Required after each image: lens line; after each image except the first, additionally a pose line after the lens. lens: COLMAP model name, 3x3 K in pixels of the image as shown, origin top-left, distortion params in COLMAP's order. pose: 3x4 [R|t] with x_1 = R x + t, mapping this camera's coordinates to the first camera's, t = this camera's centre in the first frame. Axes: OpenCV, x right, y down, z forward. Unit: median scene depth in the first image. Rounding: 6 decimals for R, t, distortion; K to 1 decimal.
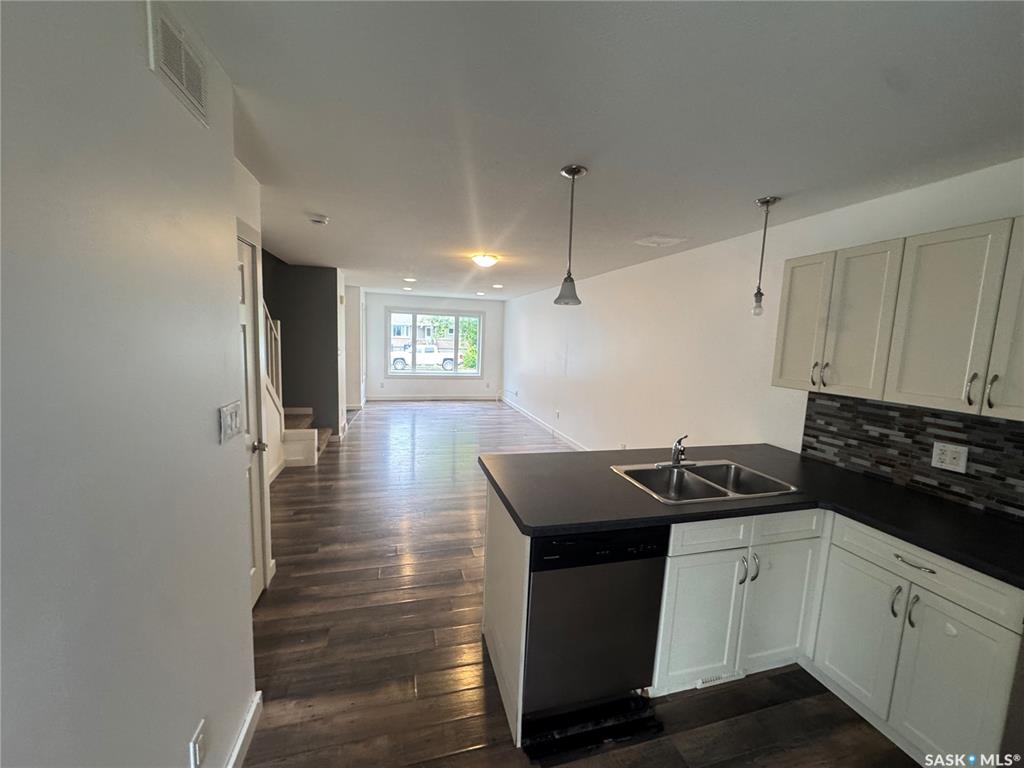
lens RADIAL K [[411.9, 0, 513.2], [0, 411.9, 383.9], [0, 0, 1]] dist [0.004021, -0.000056]
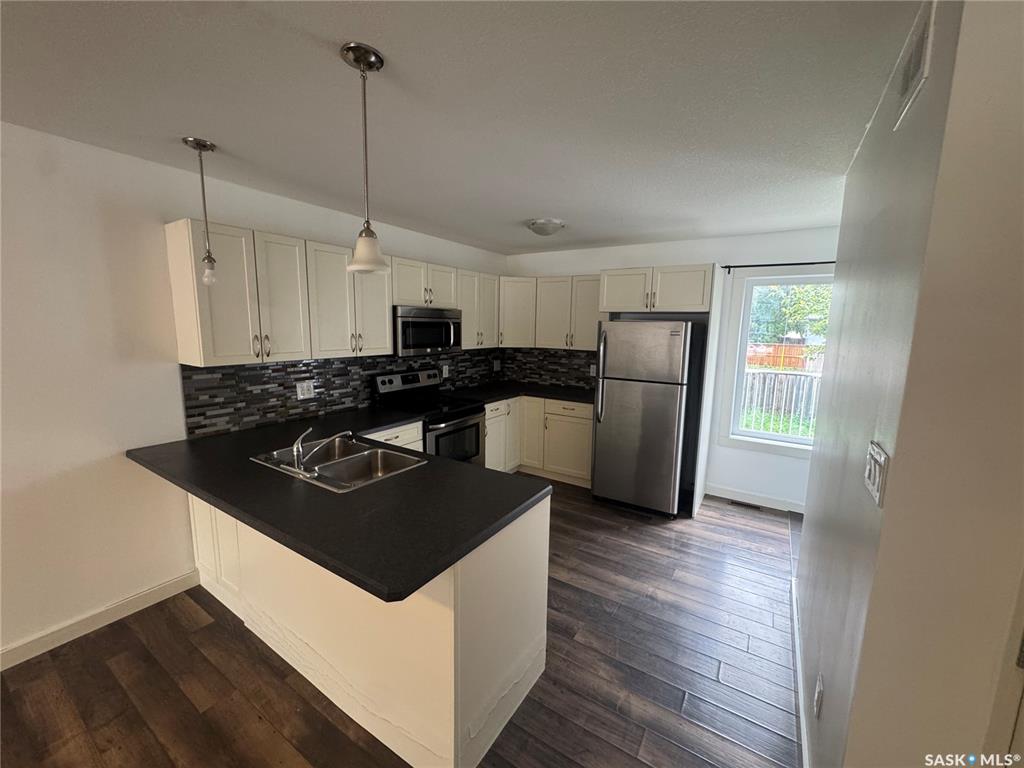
lens RADIAL K [[411.9, 0, 512.6], [0, 411.9, 384.1], [0, 0, 1]] dist [0.004021, -0.000056]
pose [[-0.659654, -0.161696, 0.733969, -0.468430], [0.040609, 0.967487, 0.249639, -0.161609], [-0.750471, 0.194481, -0.631641, 1.146117]]
